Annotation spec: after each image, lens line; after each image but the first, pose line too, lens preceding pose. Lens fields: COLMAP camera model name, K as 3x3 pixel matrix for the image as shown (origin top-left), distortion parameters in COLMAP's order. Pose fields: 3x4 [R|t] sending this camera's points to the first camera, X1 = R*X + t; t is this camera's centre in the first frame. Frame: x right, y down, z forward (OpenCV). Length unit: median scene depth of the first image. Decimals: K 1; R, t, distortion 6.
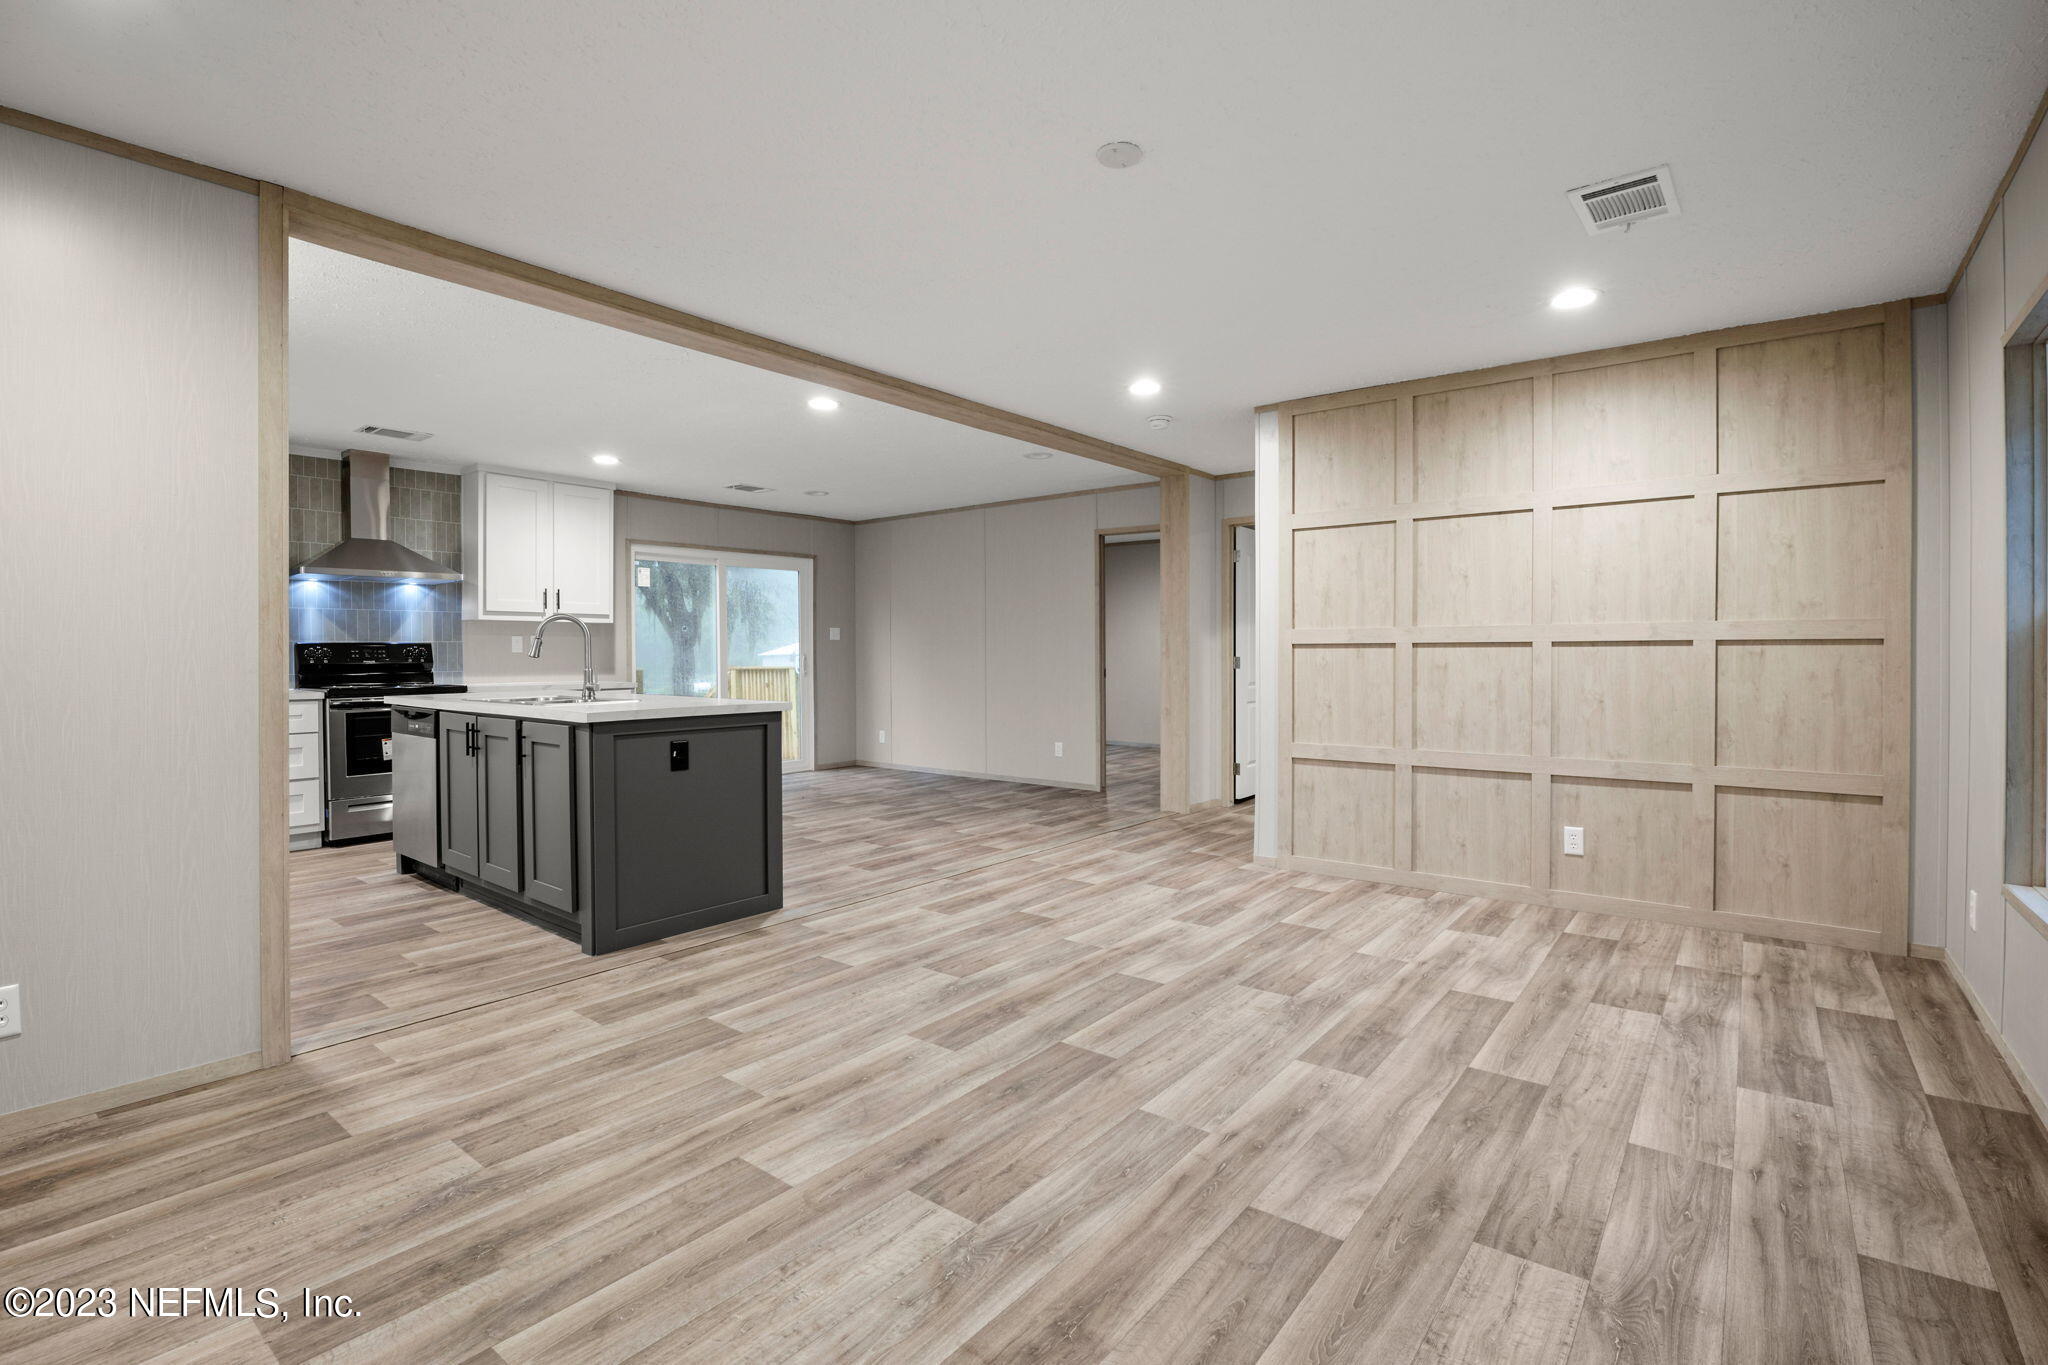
lens RADIAL K [[924.9, 0, 1035.9], [0, 924.9, 646.9], [0, 0, 1]] dist [-0.022828, 0.004021]
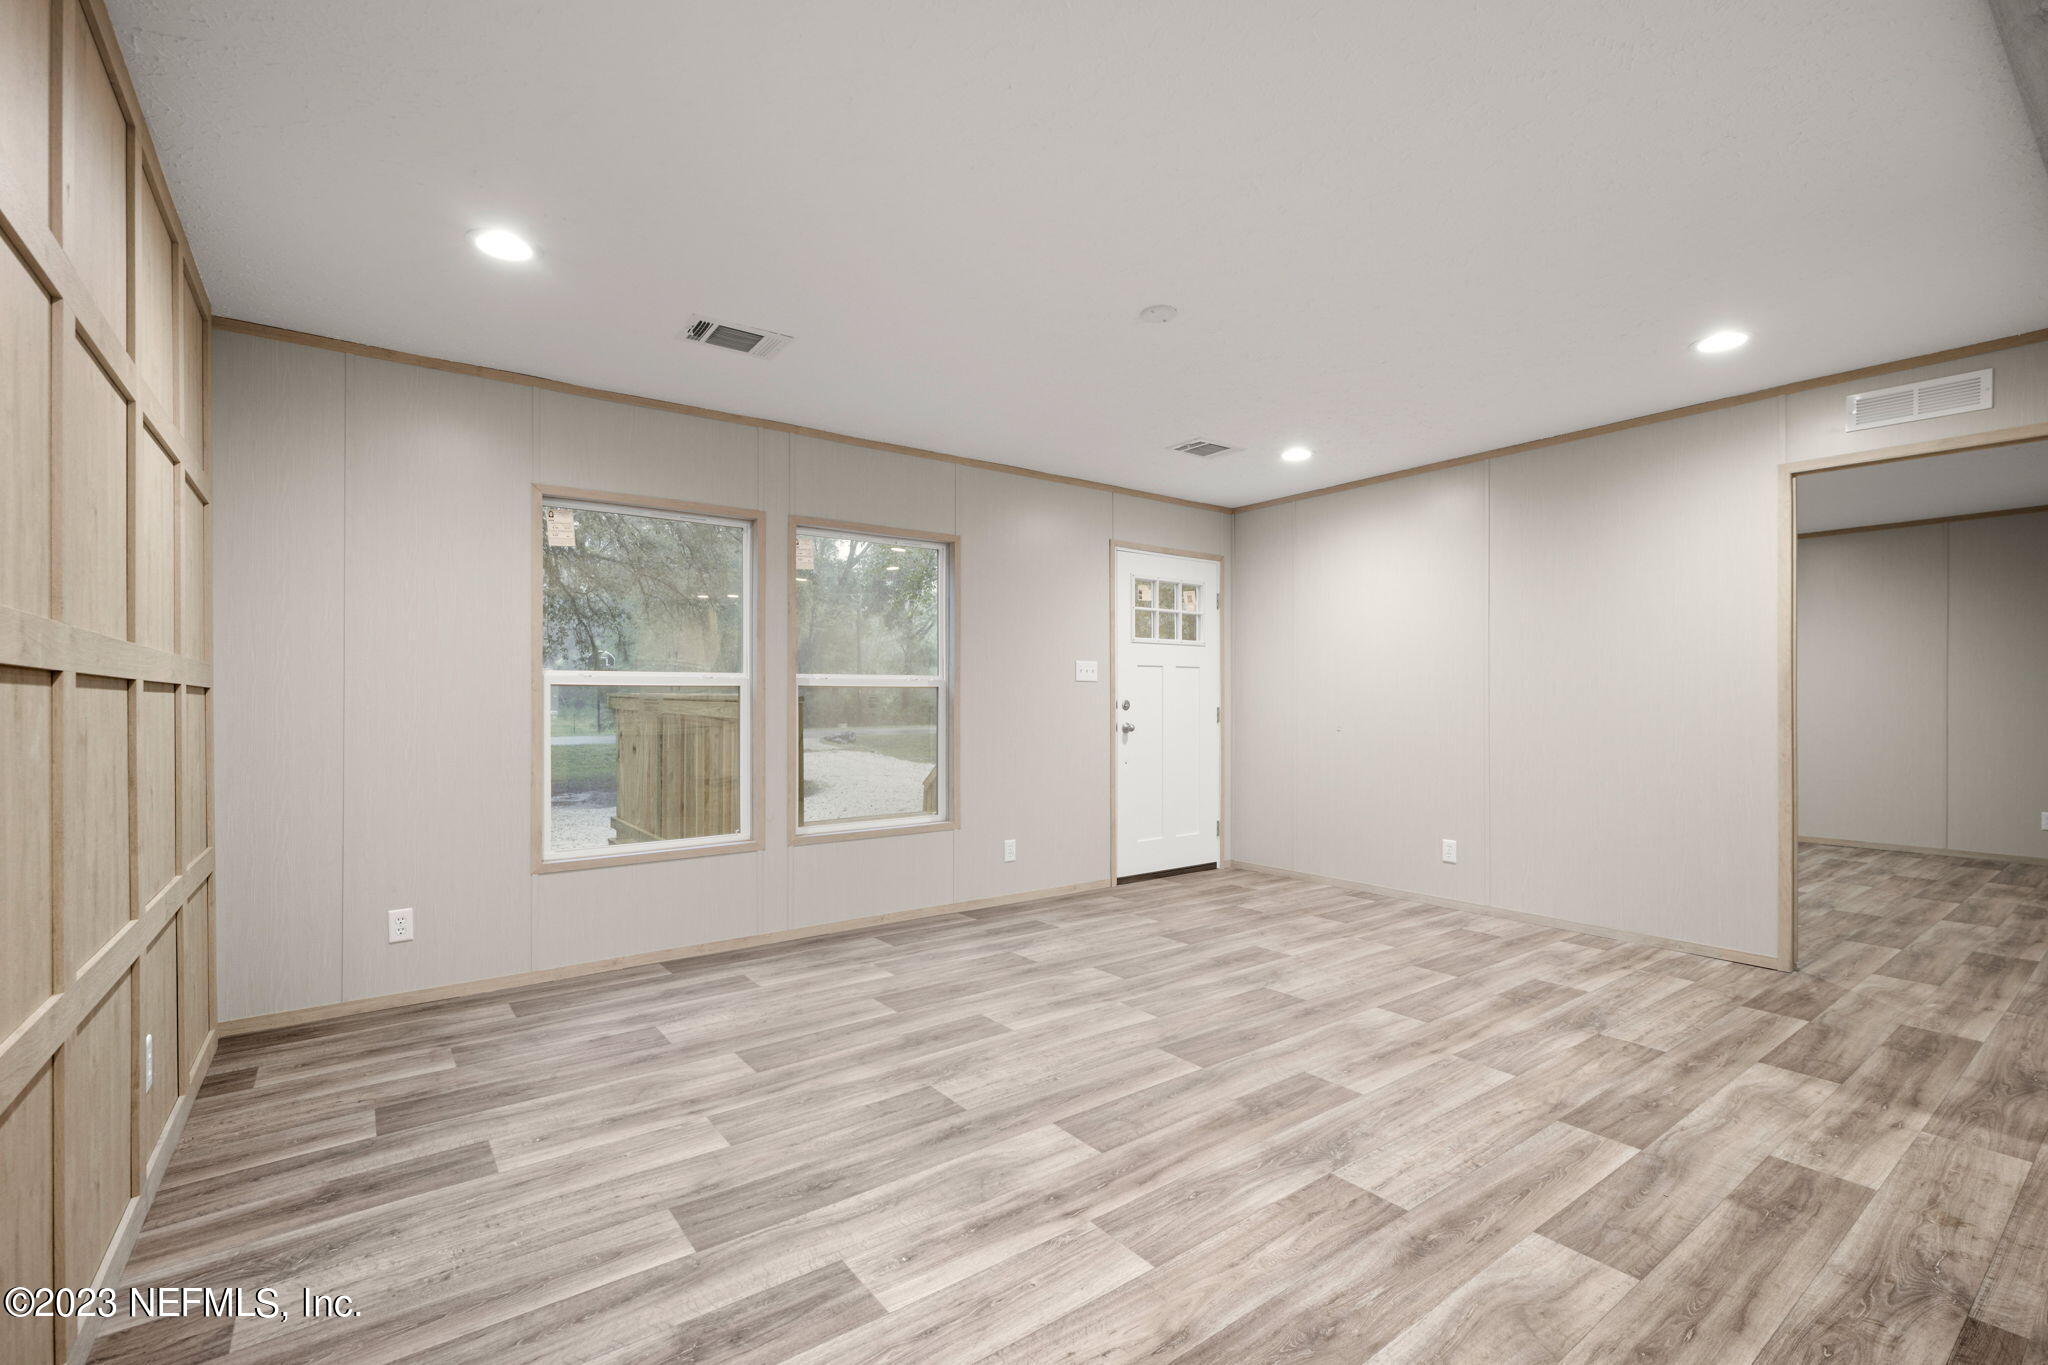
lens RADIAL K [[924.9, 0, 983.8], [0, 924.9, 704.1], [0, 0, 1]] dist [-0.022828, 0.004021]
pose [[-0.958808, 0.005433, 0.284002, -0.037541], [0.003016, 0.999955, -0.008949, 0.018238], [-0.284038, -0.007724, -0.958782, 2.270281]]
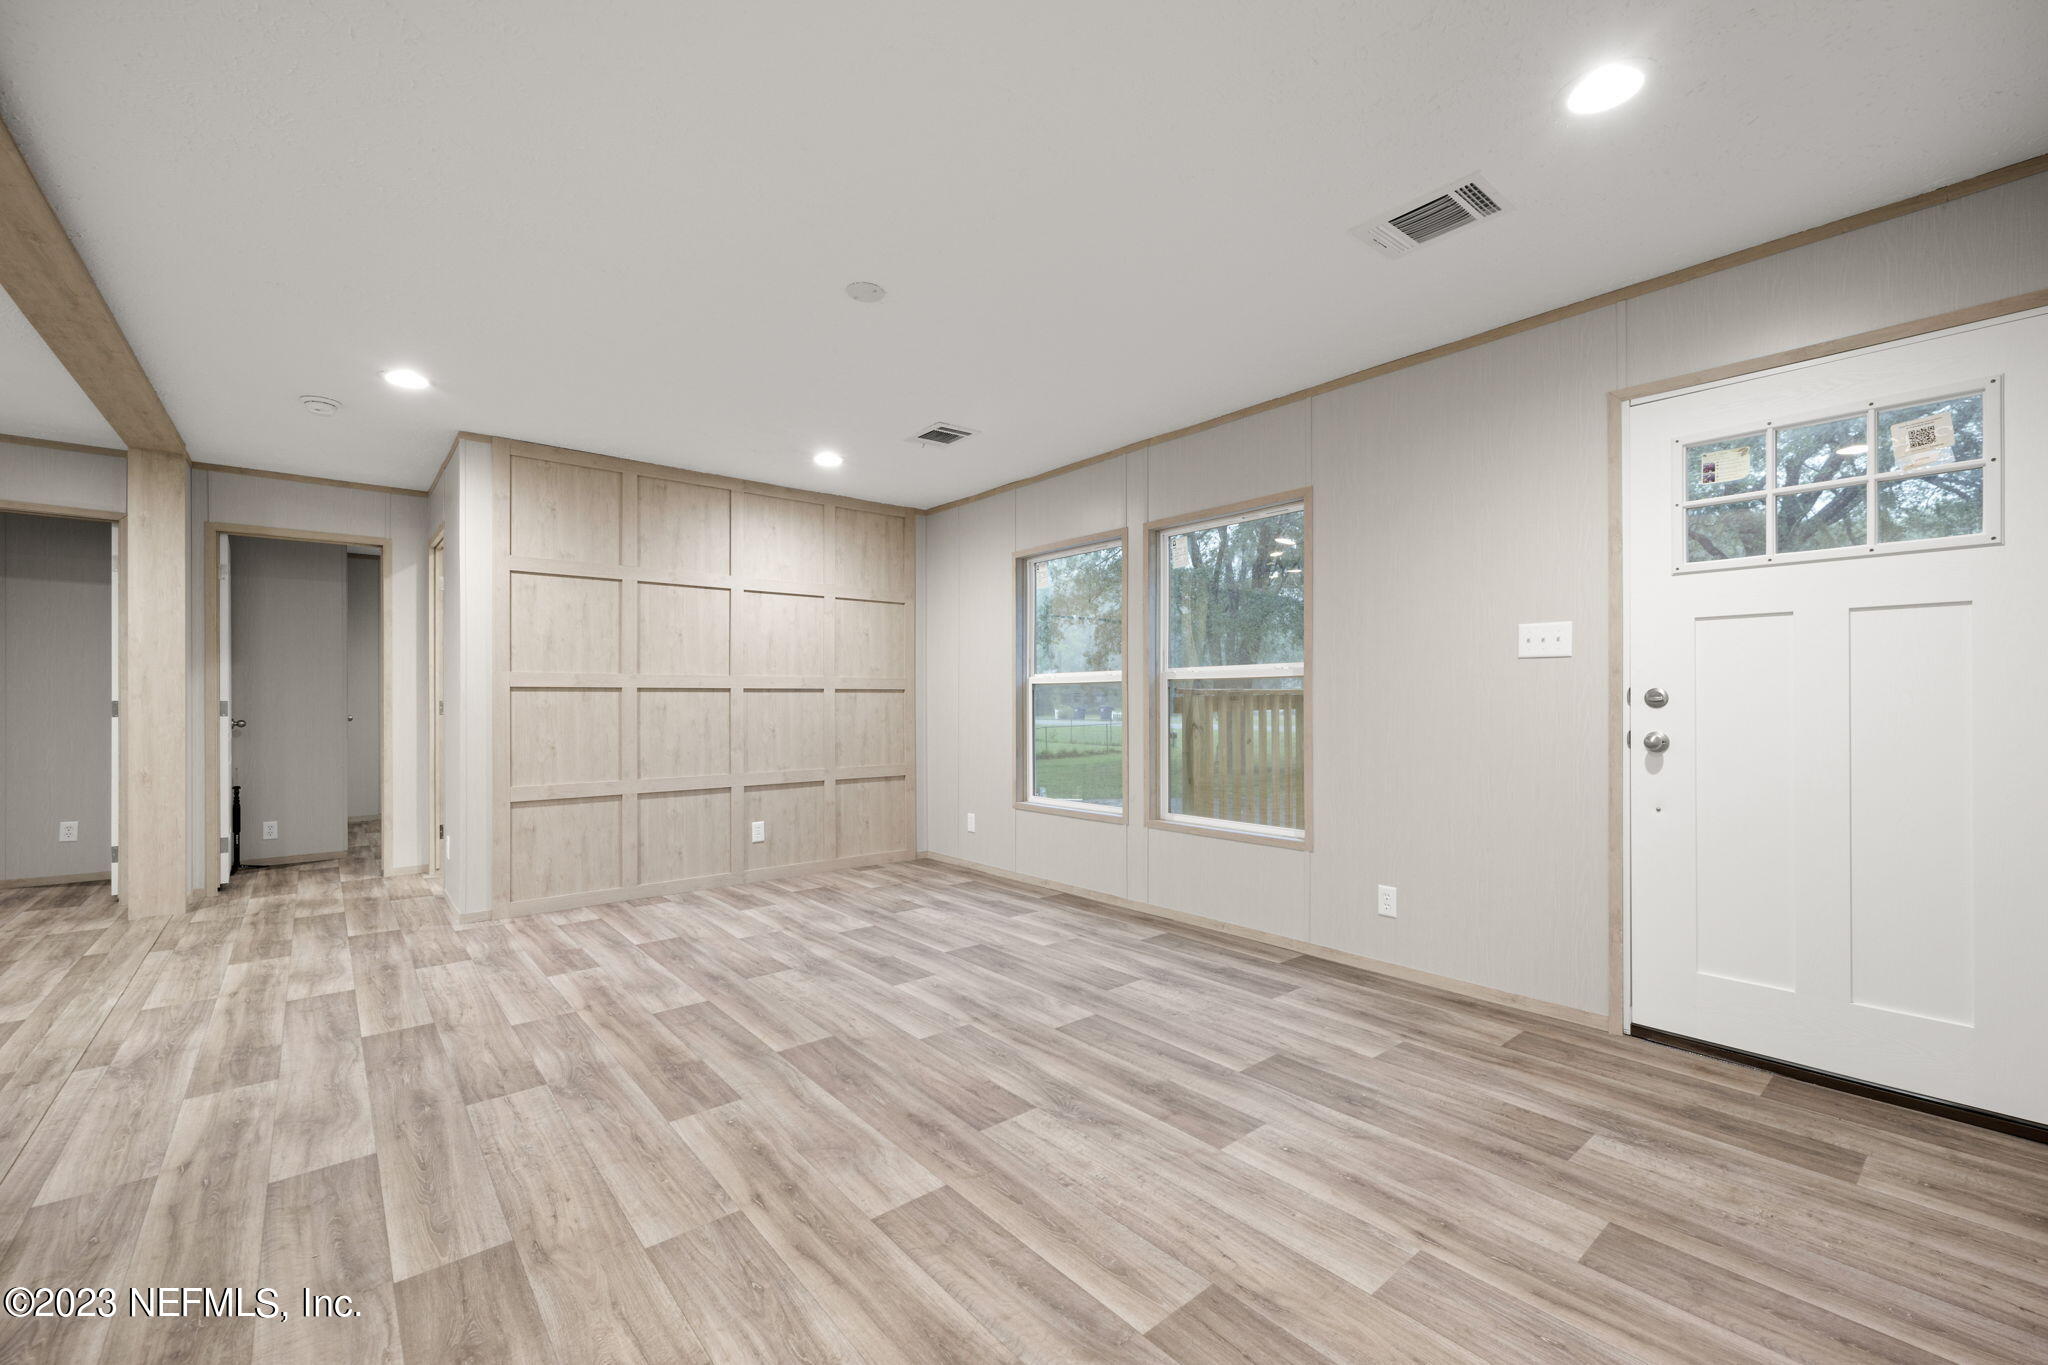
lens RADIAL K [[848.7, 0, 1014.9], [0, 848.7, 686.2], [0, 0, 1]] dist [0.006370, -0.002384]
pose [[0.227815, 0.015576, 0.973580, -0.969216], [-0.008075, 0.999868, -0.014107, 0.008758], [-0.973671, -0.004648, 0.227911, 0.541825]]
